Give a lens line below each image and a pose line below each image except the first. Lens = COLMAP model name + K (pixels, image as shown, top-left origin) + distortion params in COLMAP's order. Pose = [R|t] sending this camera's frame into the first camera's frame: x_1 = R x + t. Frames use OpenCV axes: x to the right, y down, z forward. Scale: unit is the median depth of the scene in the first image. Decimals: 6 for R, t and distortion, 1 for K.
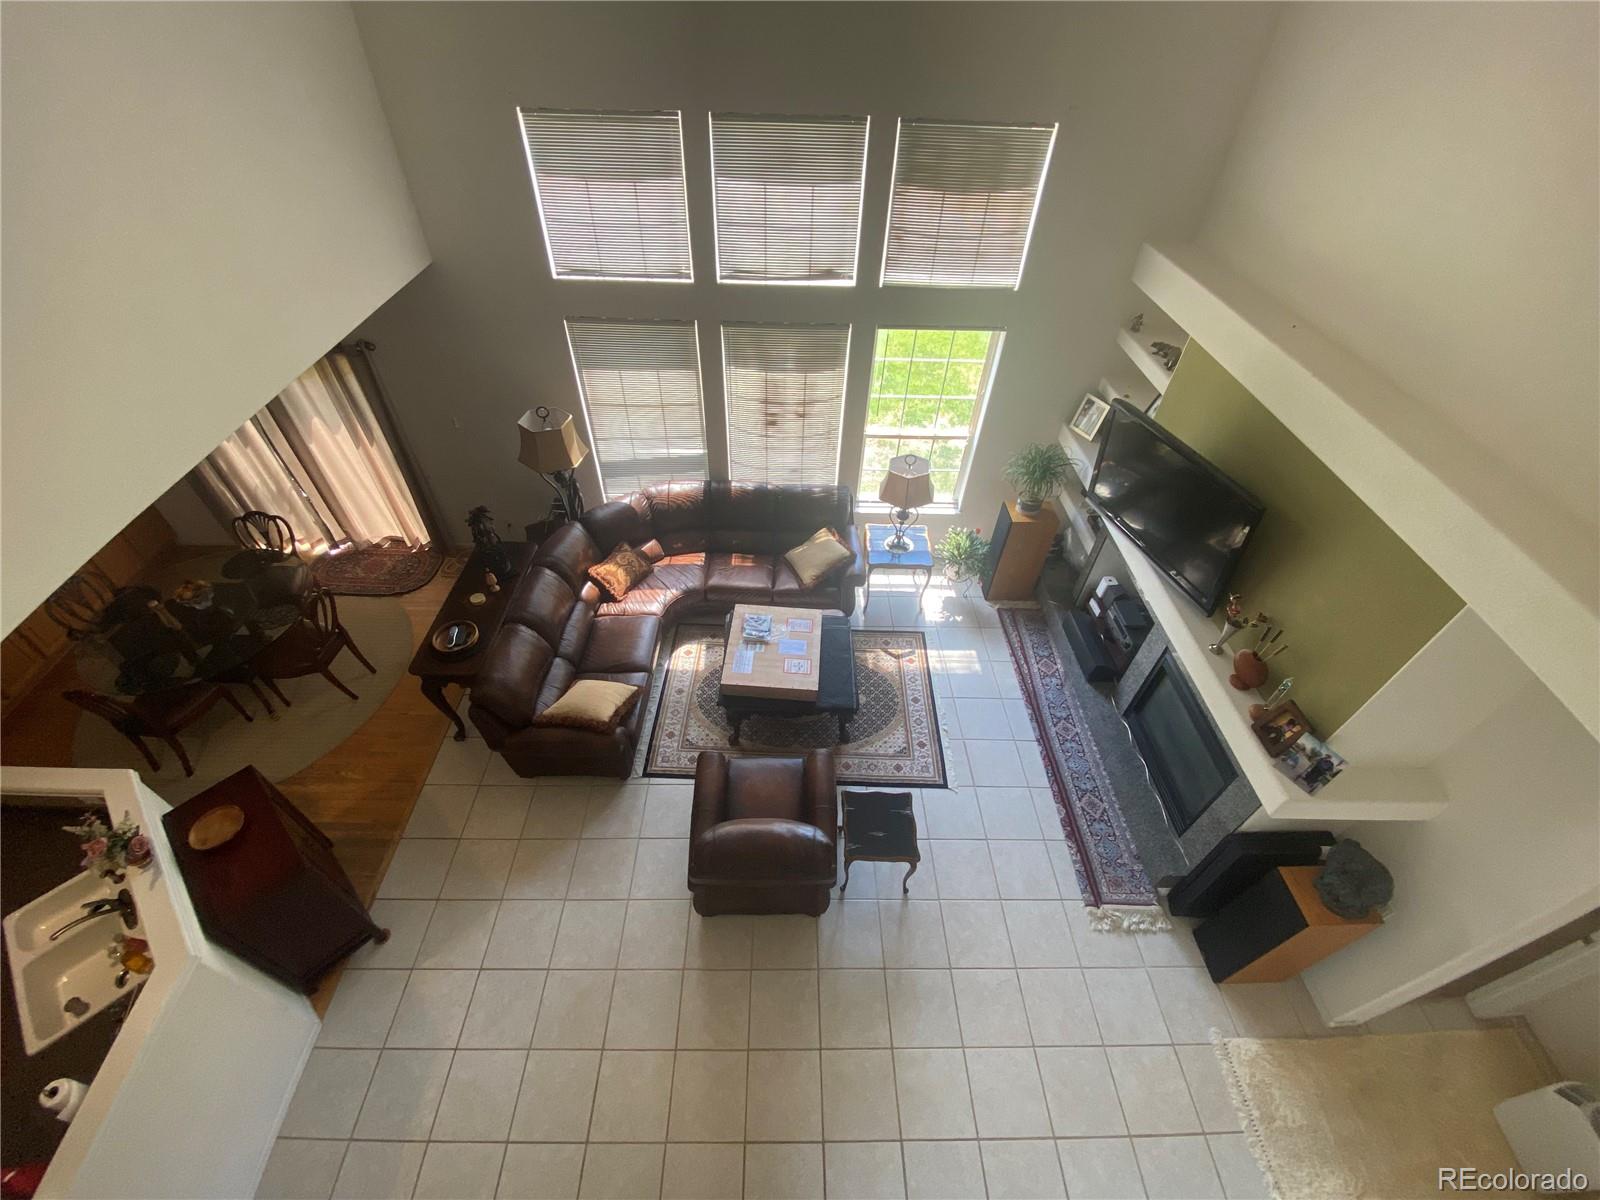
lens RADIAL K [[668.3, 0, 786.3], [0, 668.3, 622.3], [0, 0, 1]] dist [-0.005246, -0.006329]
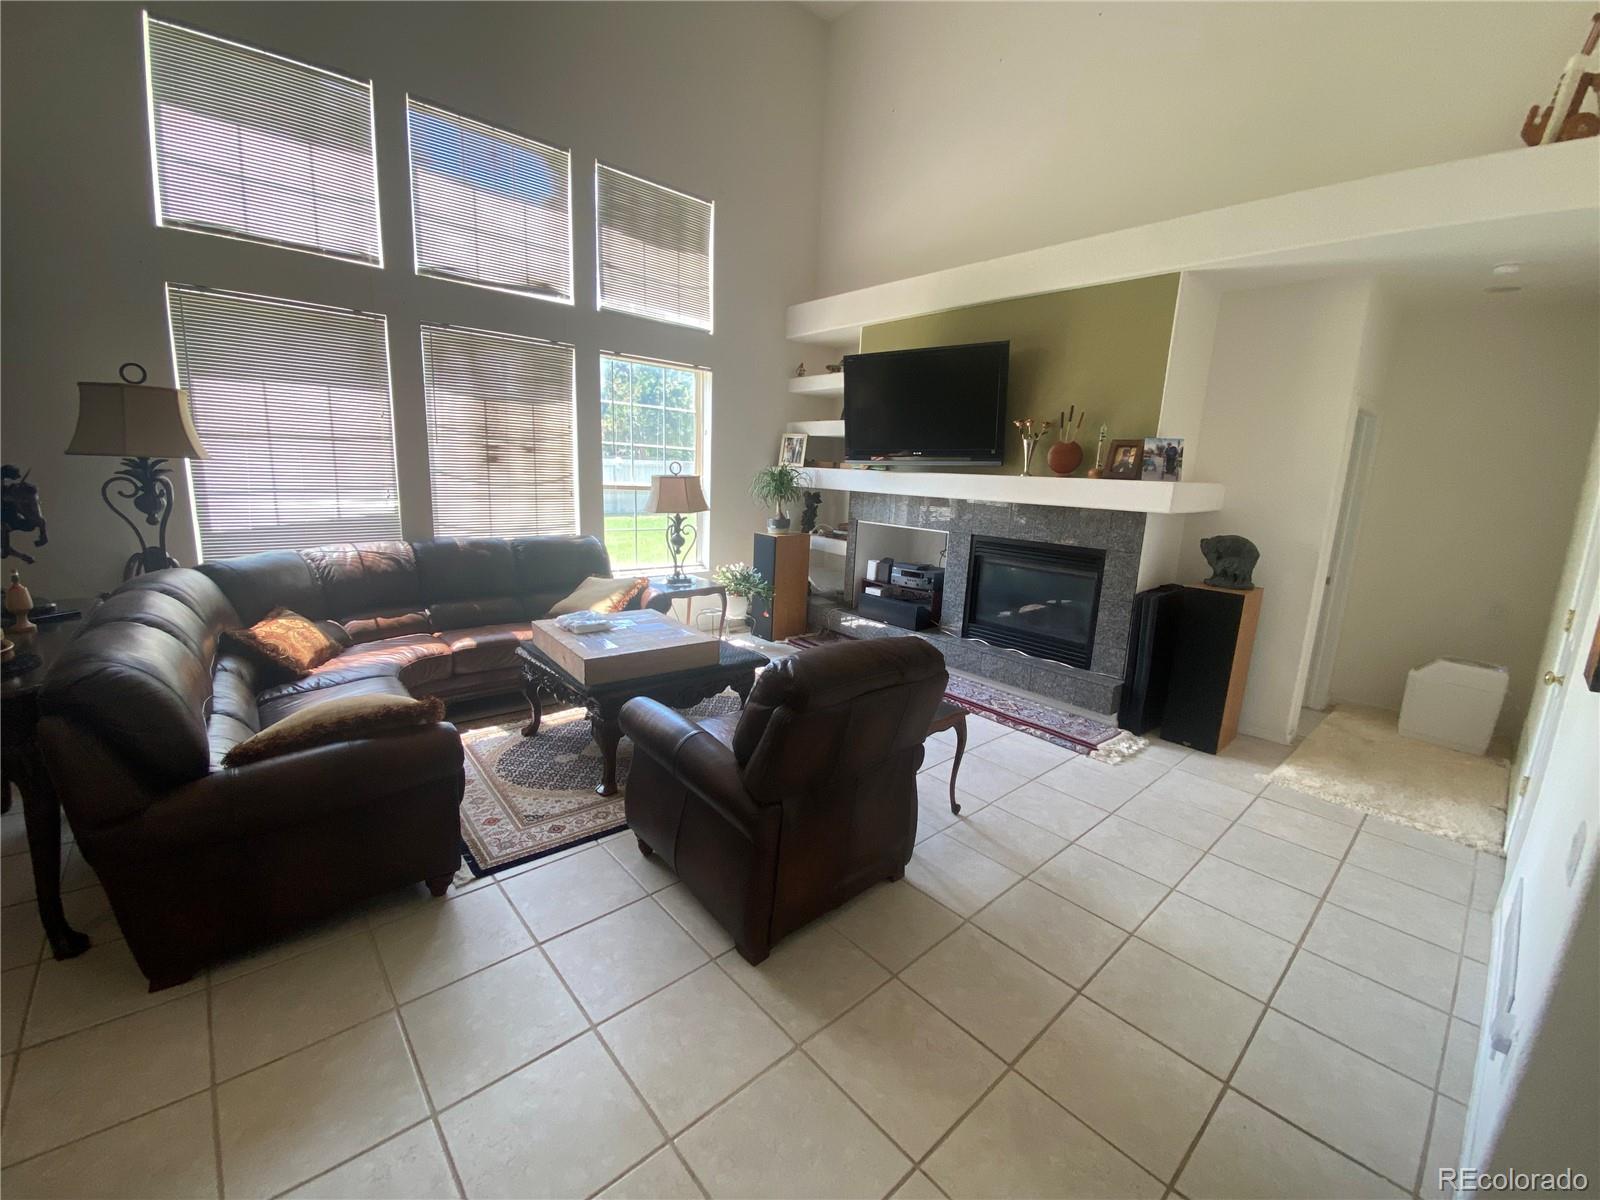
lens RADIAL K [[668.3, 0, 811.2], [0, 668.3, 599.5], [0, 0, 1]] dist [-0.005246, -0.006329]
pose [[0.739996, -0.123423, 0.661191, -0.317536], [0.463877, 0.805481, -0.368808, 0.345763], [-0.487057, 0.579627, 0.653305, 0.402206]]
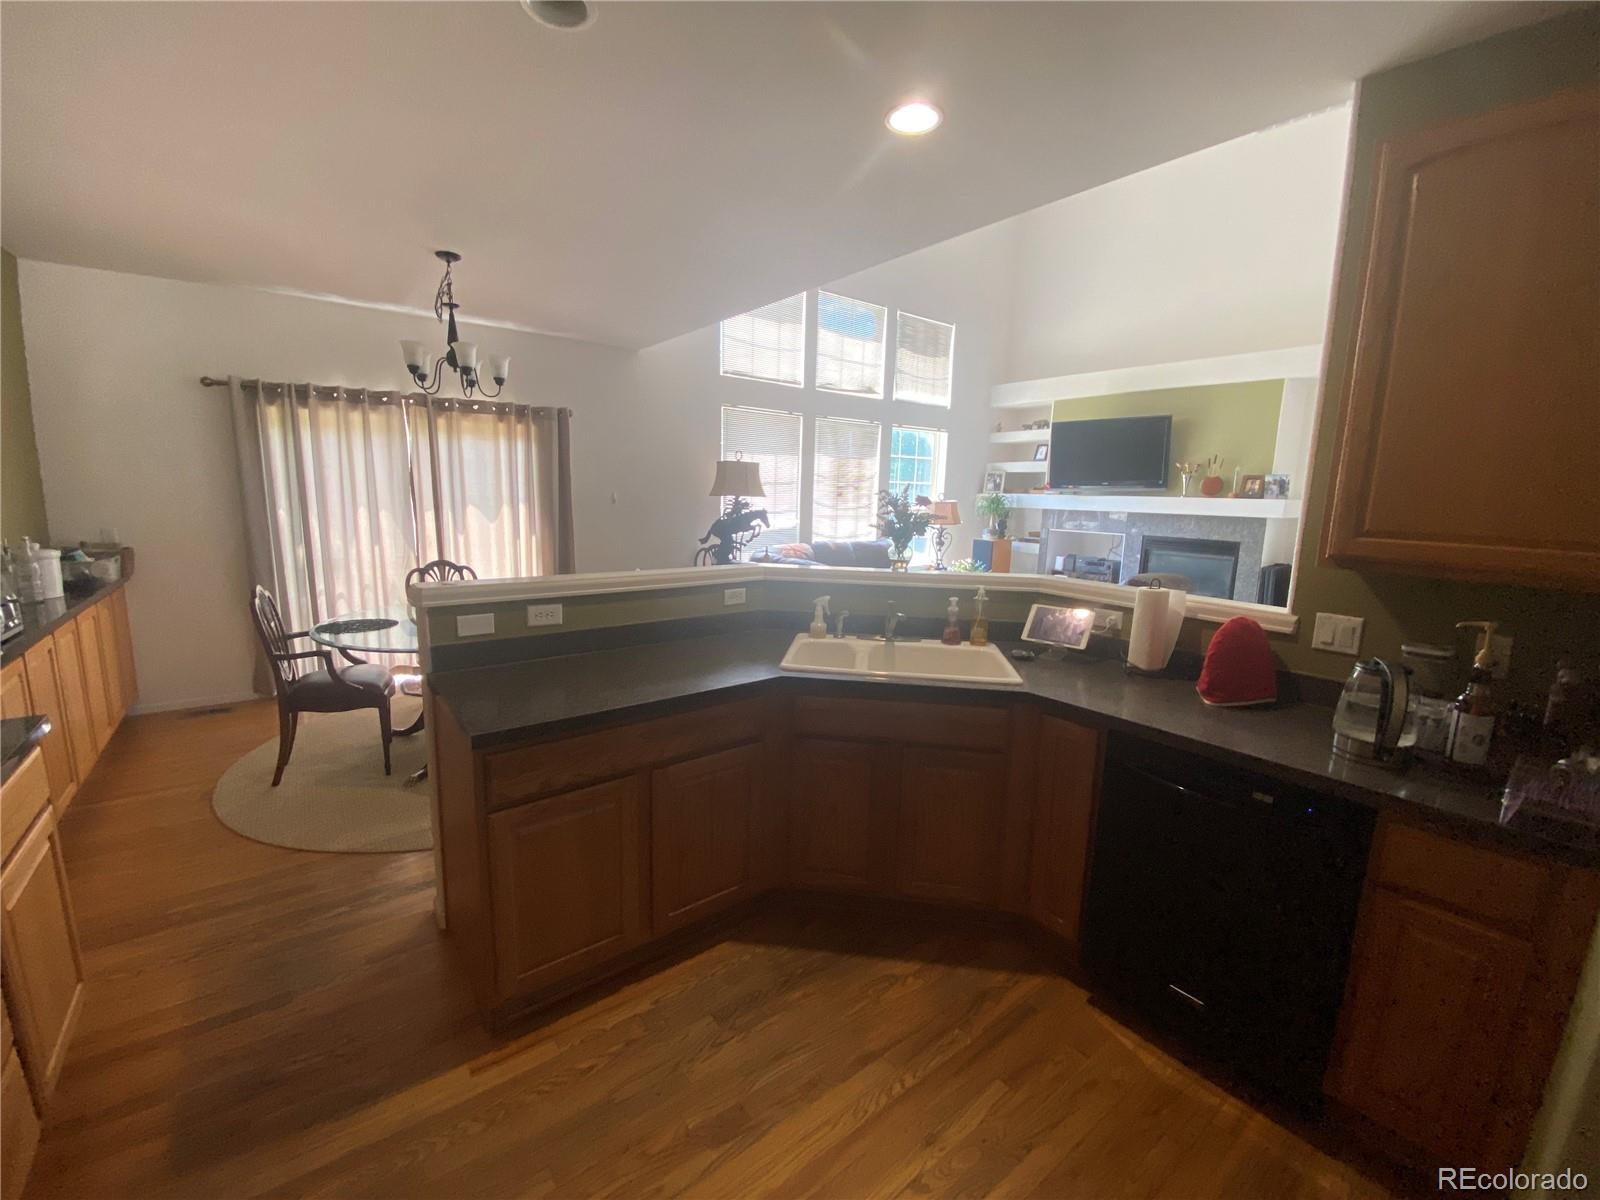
lens RADIAL K [[668.3, 0, 796.0], [0, 668.3, 593.9], [0, 0, 1]] dist [-0.005246, -0.006329]
pose [[0.791221, -0.105500, 0.602361, -0.991274], [0.437624, 0.785698, -0.437223, 0.433985], [-0.427147, 0.609547, 0.667830, 0.284202]]
